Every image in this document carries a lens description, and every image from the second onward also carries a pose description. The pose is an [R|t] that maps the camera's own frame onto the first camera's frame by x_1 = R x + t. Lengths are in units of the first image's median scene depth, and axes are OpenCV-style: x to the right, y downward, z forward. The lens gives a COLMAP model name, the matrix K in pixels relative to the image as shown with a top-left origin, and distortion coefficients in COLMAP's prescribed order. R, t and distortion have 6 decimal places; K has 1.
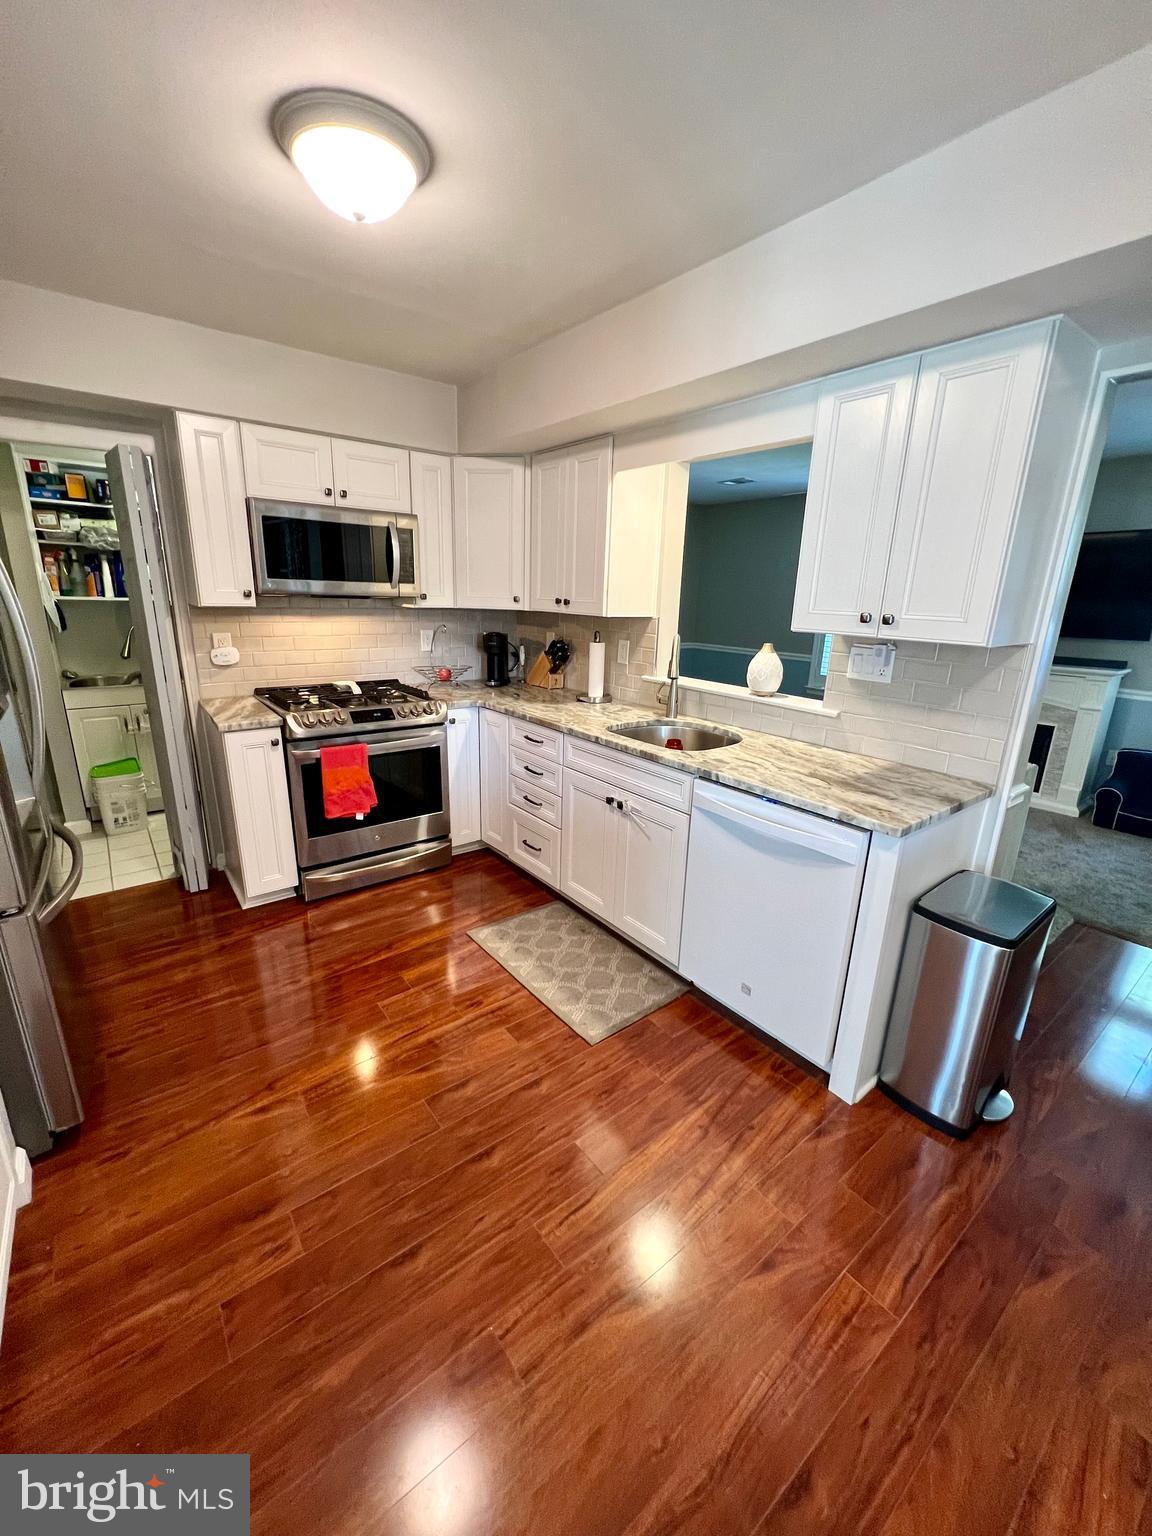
lens RADIAL K [[616.3, 0, 578.9], [0, 616.3, 775.1], [0, 0, 1]] dist [-0.002661, 0.001175]
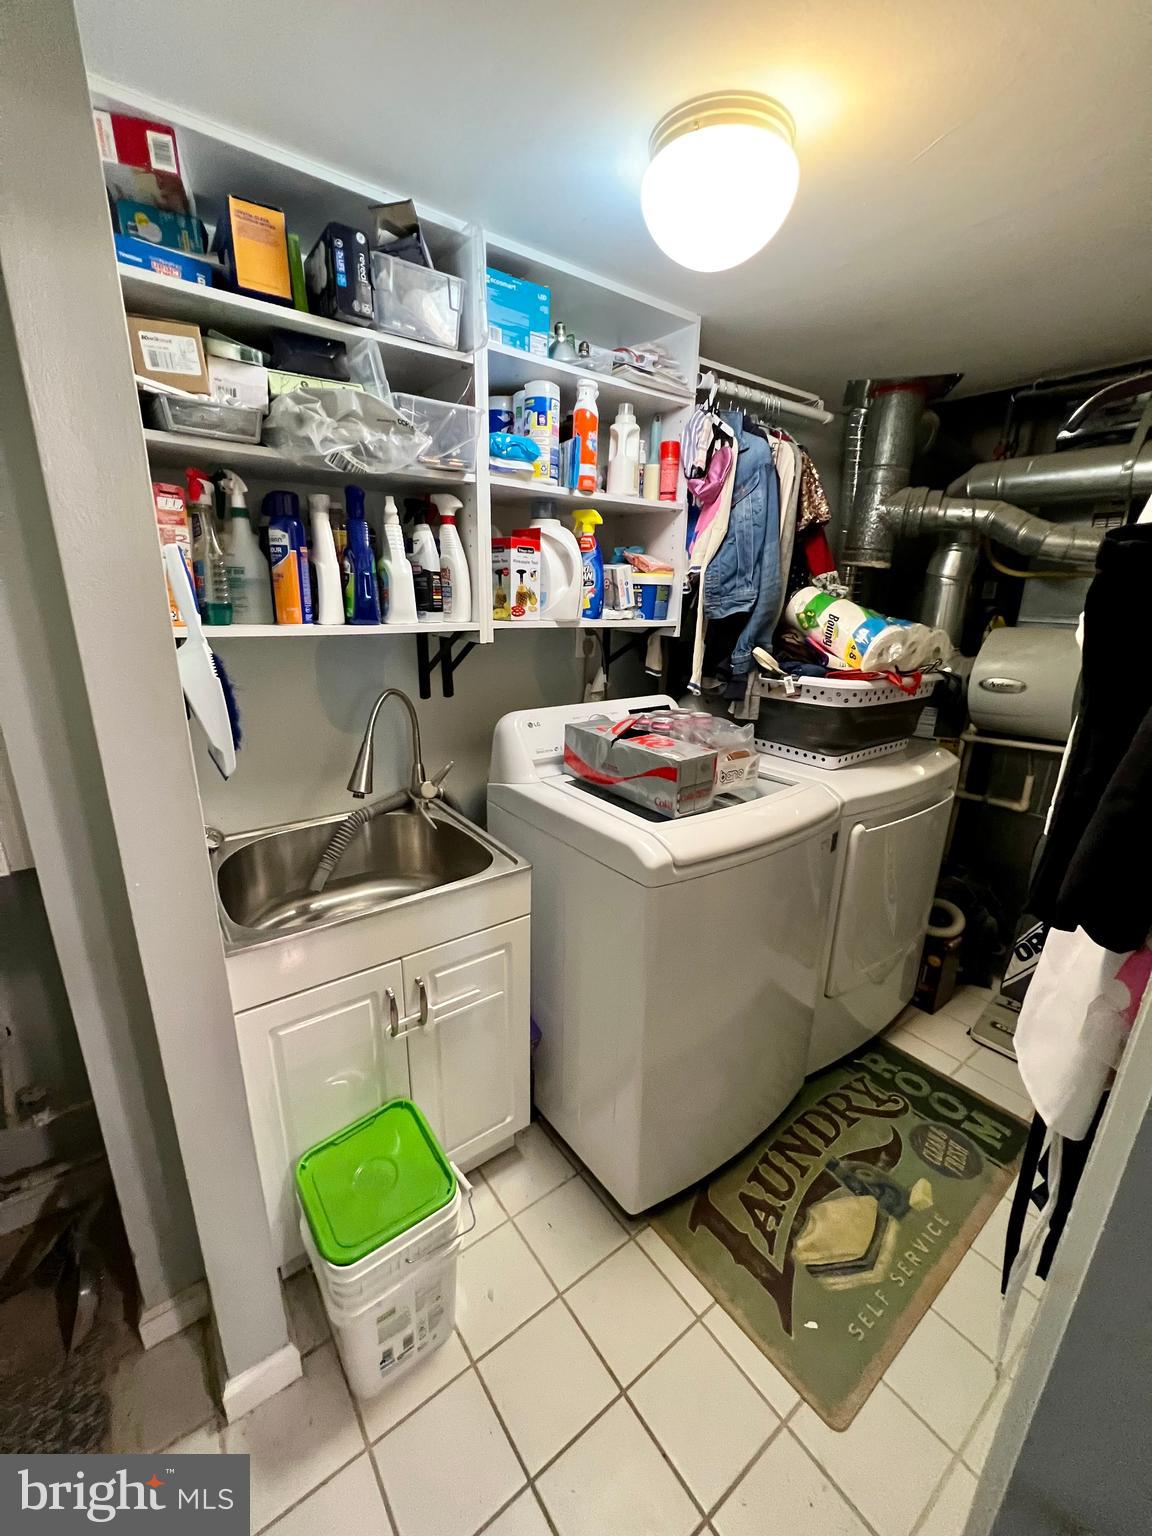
lens RADIAL K [[616.3, 0, 572.3], [0, 616.3, 762.5], [0, 0, 1]] dist [-0.002661, 0.001175]
pose [[0.999549, 0.001967, -0.029955, -0.651687], [-0.001465, 0.999858, 0.016767, -0.229953], [0.029984, -0.016715, 0.999411, 0.701702]]
